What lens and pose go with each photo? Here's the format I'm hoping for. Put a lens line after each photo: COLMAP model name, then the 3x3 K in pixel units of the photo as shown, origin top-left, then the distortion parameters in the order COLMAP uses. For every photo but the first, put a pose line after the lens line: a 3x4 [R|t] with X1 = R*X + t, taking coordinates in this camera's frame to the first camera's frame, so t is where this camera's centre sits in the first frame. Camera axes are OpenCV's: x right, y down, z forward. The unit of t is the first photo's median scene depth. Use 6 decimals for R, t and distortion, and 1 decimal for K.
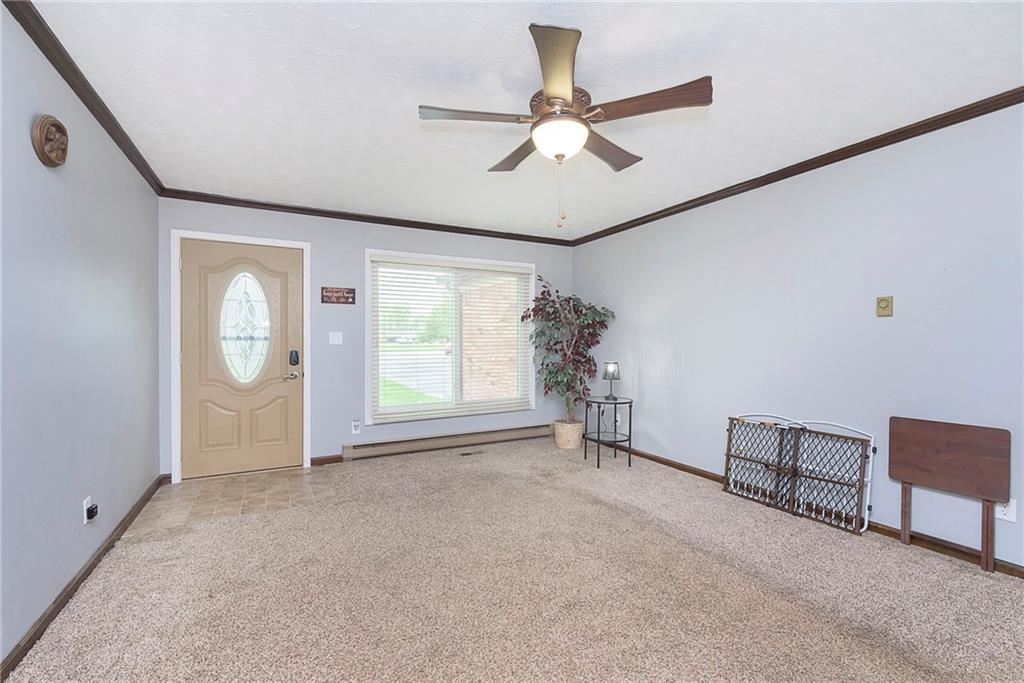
lens RADIAL K [[457.3, 0, 508.9], [0, 457.3, 337.6], [0, 0, 1]] dist [0.006540, 0.000766]
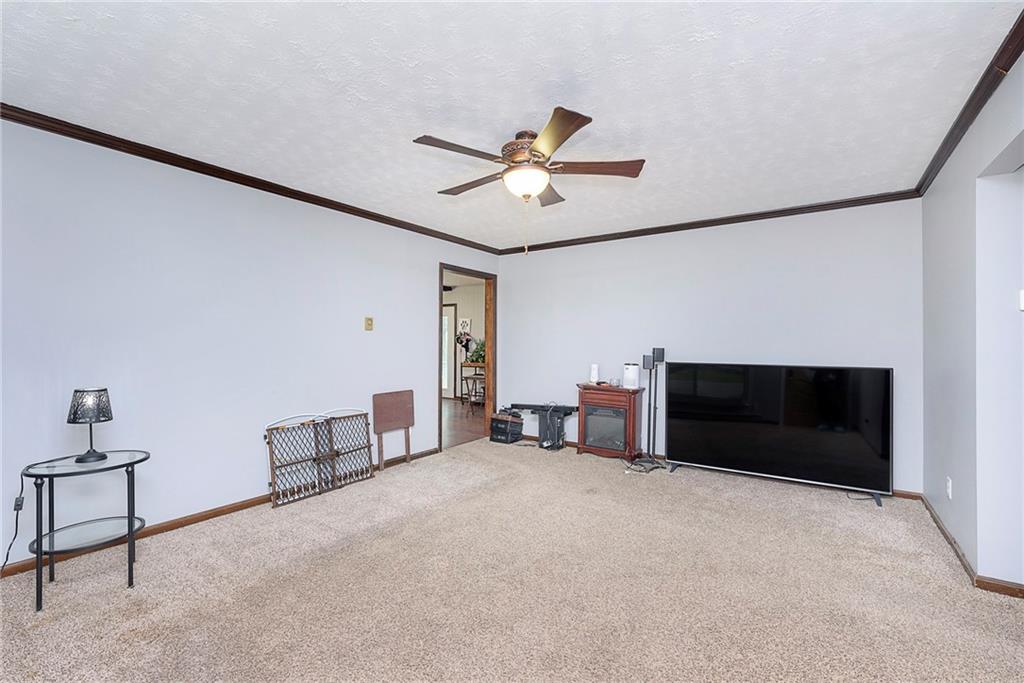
lens RADIAL K [[457.3, 0, 509.8], [0, 457.3, 343.3], [0, 0, 1]] dist [0.006540, 0.000766]
pose [[-0.485117, 0.005855, 0.874430, -0.673565], [-0.000150, 0.999977, -0.006779, 0.007669], [-0.874449, -0.003420, -0.485105, 1.201454]]
